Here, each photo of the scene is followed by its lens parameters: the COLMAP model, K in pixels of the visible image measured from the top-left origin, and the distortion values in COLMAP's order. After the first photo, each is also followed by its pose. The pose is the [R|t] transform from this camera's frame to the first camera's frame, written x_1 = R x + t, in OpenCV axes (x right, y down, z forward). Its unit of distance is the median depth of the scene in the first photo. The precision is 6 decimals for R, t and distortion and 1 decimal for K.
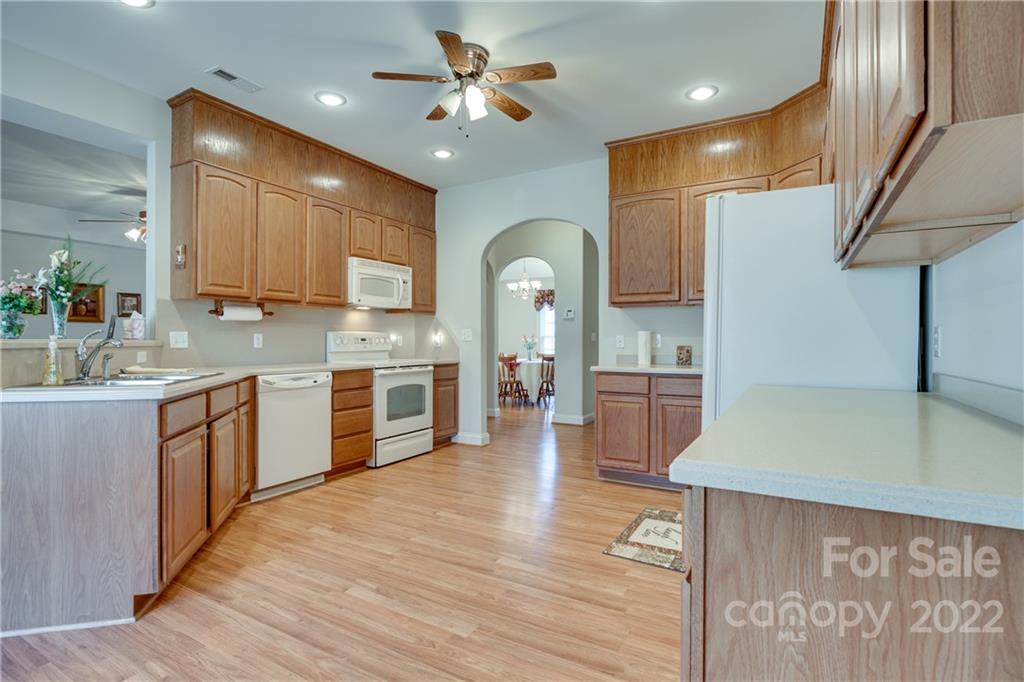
lens RADIAL K [[491.6, 0, 512.0], [0, 491.6, 341.0], [0, 0, 1]] dist [-0.012379, -0.000162]
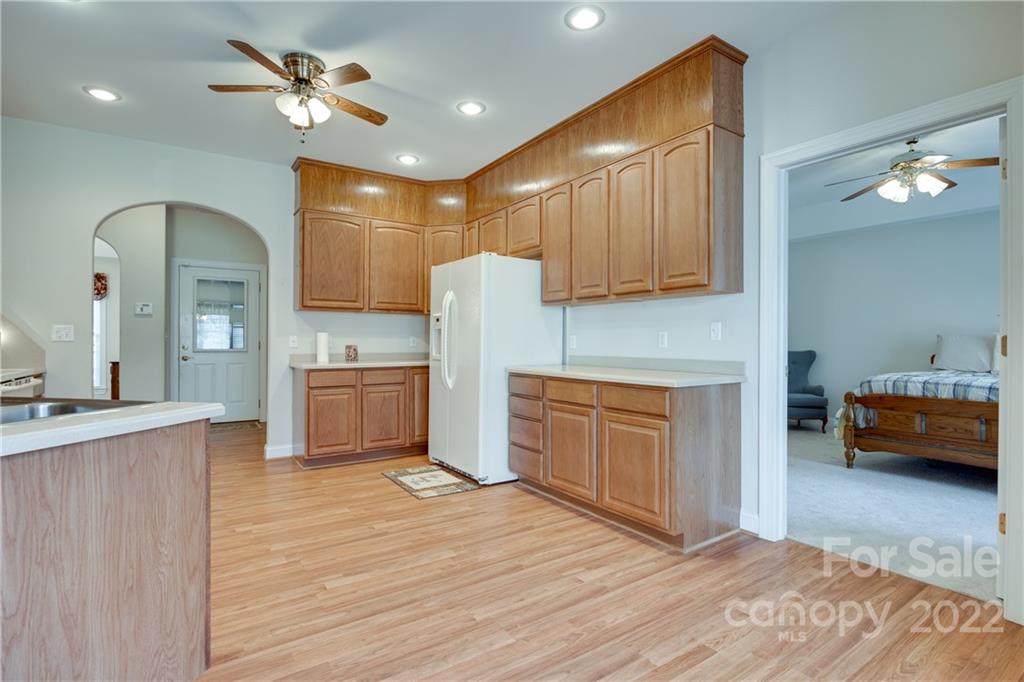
lens RADIAL K [[491.6, 0, 512.0], [0, 491.6, 341.0], [0, 0, 1]] dist [-0.012379, -0.000162]
pose [[0.443671, 0.002490, 0.896186, -0.906268], [-0.002384, 0.999996, -0.001598, -0.000160], [-0.896187, -0.001428, 0.443675, 0.173583]]
